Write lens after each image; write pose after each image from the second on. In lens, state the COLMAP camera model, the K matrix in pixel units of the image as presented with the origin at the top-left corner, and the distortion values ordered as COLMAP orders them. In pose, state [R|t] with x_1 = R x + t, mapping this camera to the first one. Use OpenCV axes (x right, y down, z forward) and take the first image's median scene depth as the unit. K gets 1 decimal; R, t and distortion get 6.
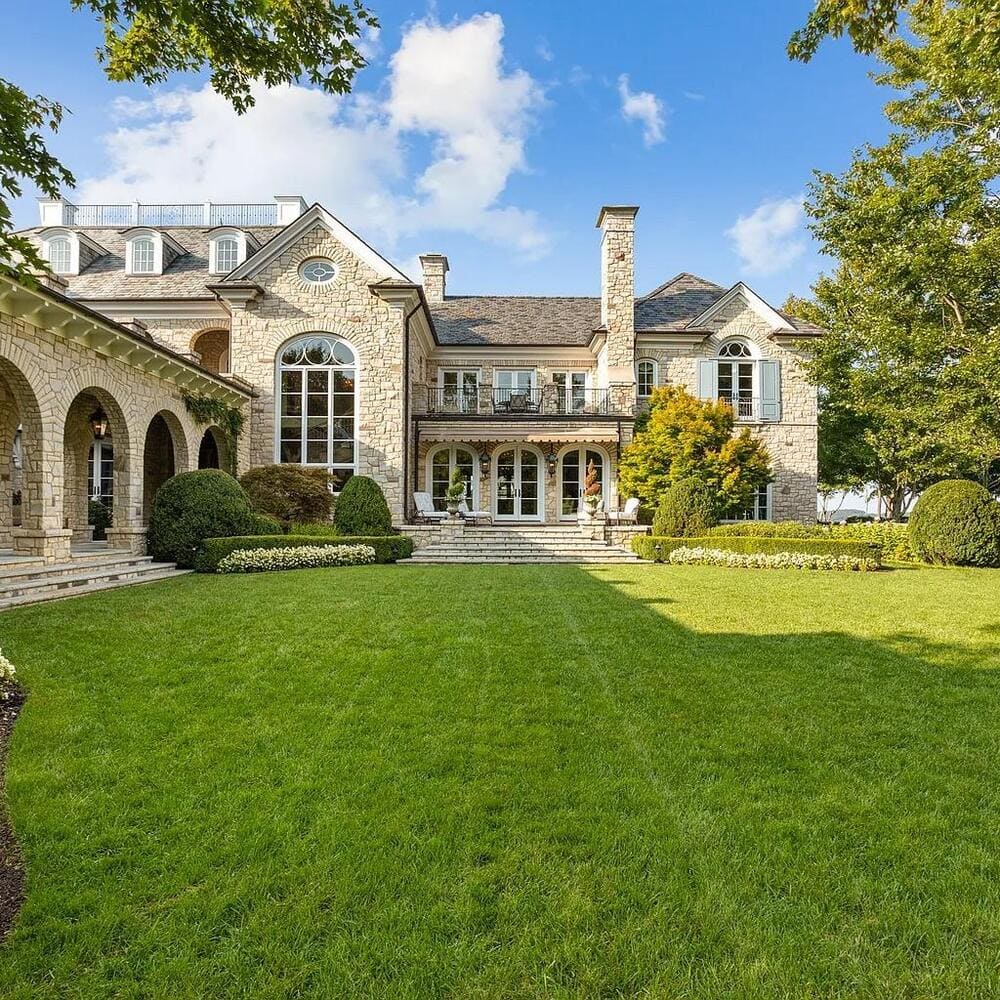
lens RADIAL K [[1125.8, 0, 500.0], [0, 1125.8, 500.0], [0, 0, 1]] dist [-0.004615, 0.002181]
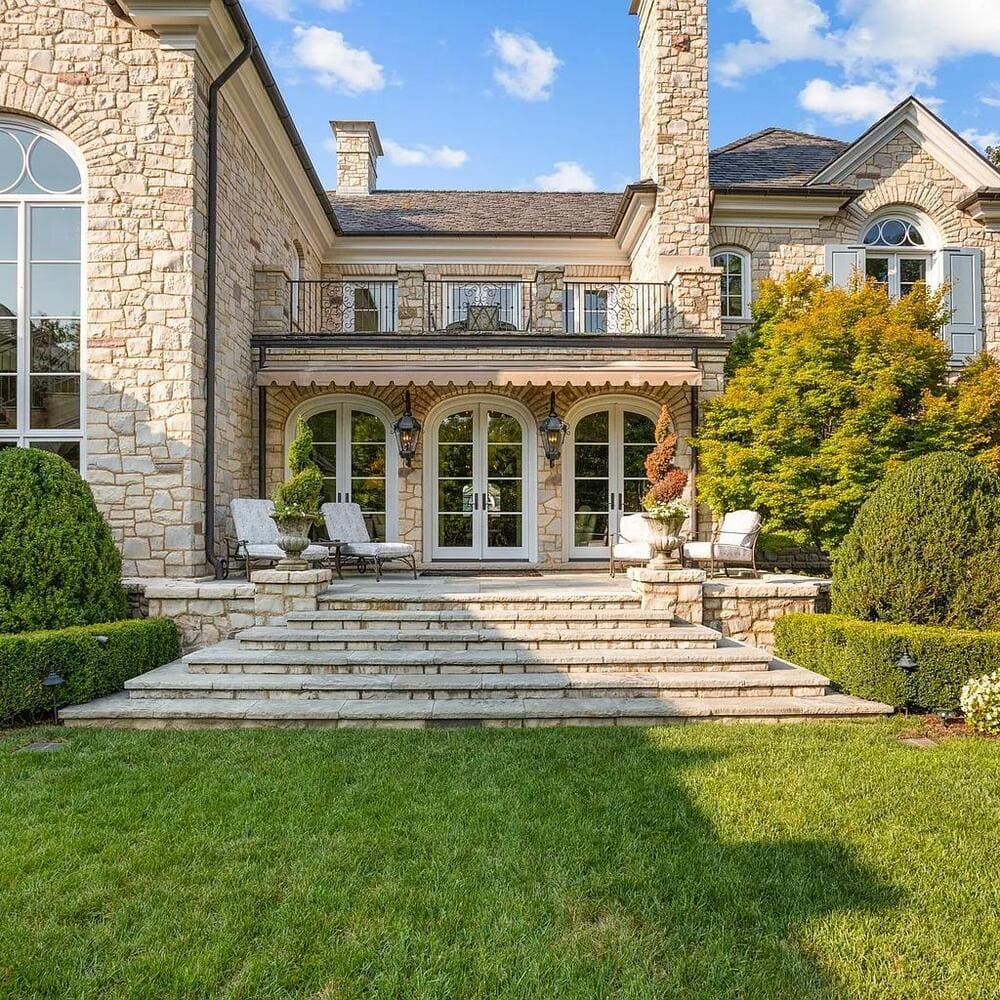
lens RADIAL K [[1125.8, 0, 500.0], [0, 1125.8, 500.0], [0, 0, 1]] dist [-0.004615, 0.002181]
pose [[0.999949, -0.004160, 0.009168, 0.020194], [0.004315, 0.999848, -0.016883, 0.001195], [-0.009097, 0.016922, 0.999815, 0.545398]]
